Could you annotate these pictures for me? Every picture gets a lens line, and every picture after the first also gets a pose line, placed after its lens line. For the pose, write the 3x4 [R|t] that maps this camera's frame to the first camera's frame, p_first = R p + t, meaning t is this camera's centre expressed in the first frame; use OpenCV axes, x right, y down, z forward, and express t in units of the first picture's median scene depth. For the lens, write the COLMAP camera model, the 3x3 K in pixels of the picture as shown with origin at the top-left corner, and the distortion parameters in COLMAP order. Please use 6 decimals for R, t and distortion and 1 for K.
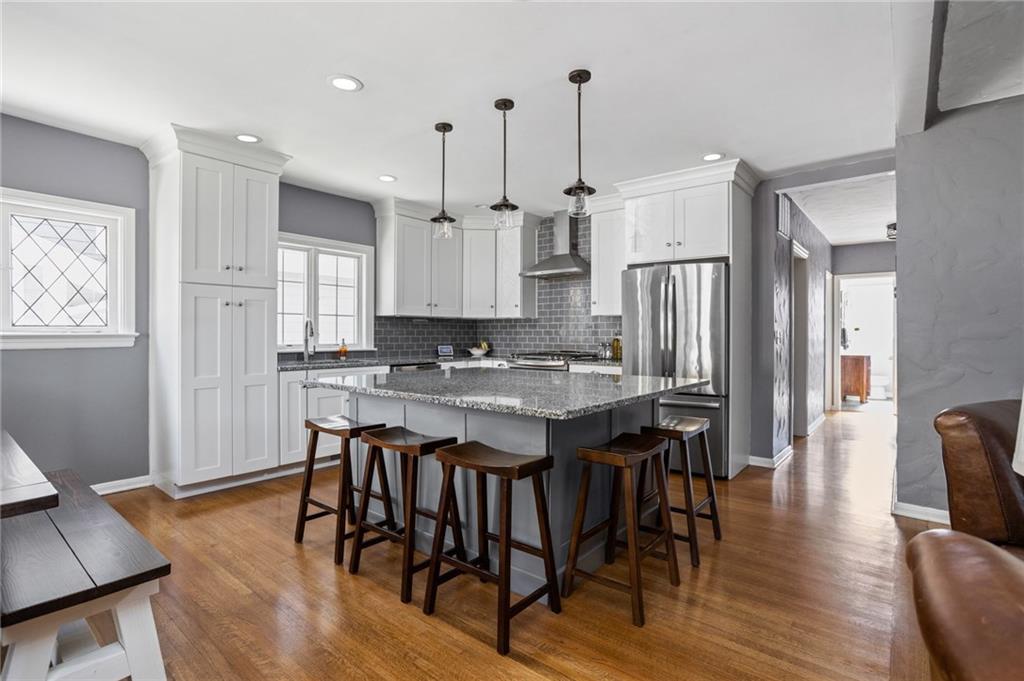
lens RADIAL K [[530.6, 0, 512.0], [0, 530.6, 340.5], [0, 0, 1]] dist [0.000150, 0.000058]
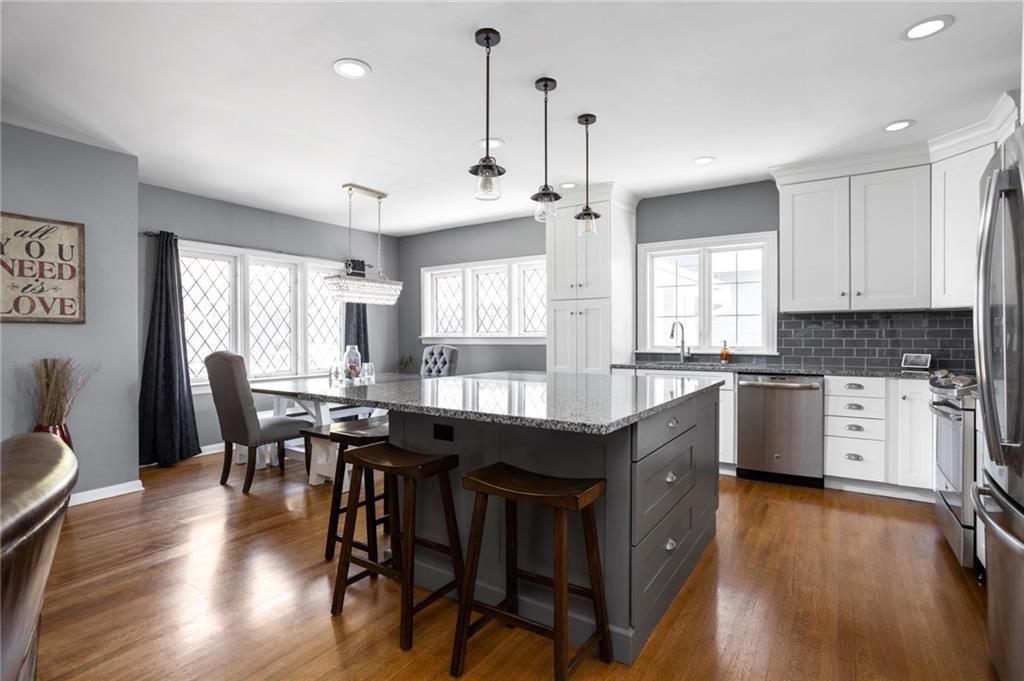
lens RADIAL K [[513.8, 0, 510.1], [0, 513.8, 336.1], [0, 0, 1]] dist [-0.001833, 0.000499]
pose [[0.058183, 0.001727, -0.998304, 0.535518], [-0.009762, 0.999952, 0.001161, -0.008739], [0.998258, 0.009677, 0.058197, 0.557443]]
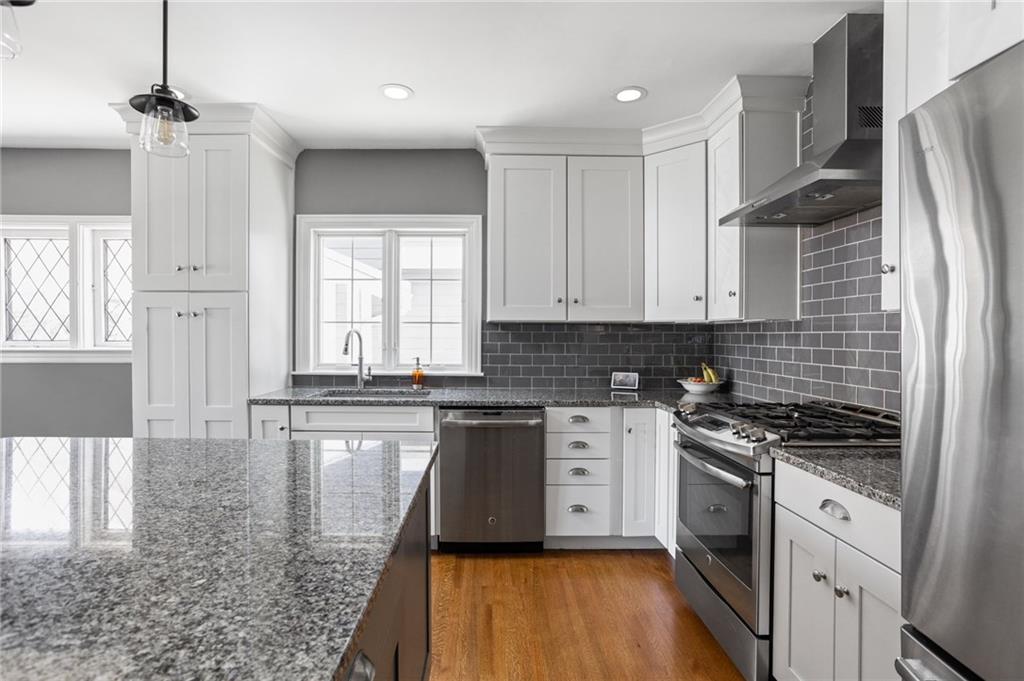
lens RADIAL K [[528.8, 0, 512.0], [0, 528.8, 340.5], [0, 0, 1]] dist [-0.042886, 0.000397]
pose [[0.621110, 0.012732, -0.783620, 0.275034], [-0.012787, 0.999900, 0.006111, -0.029837], [0.783619, 0.006224, 0.621210, 0.655409]]
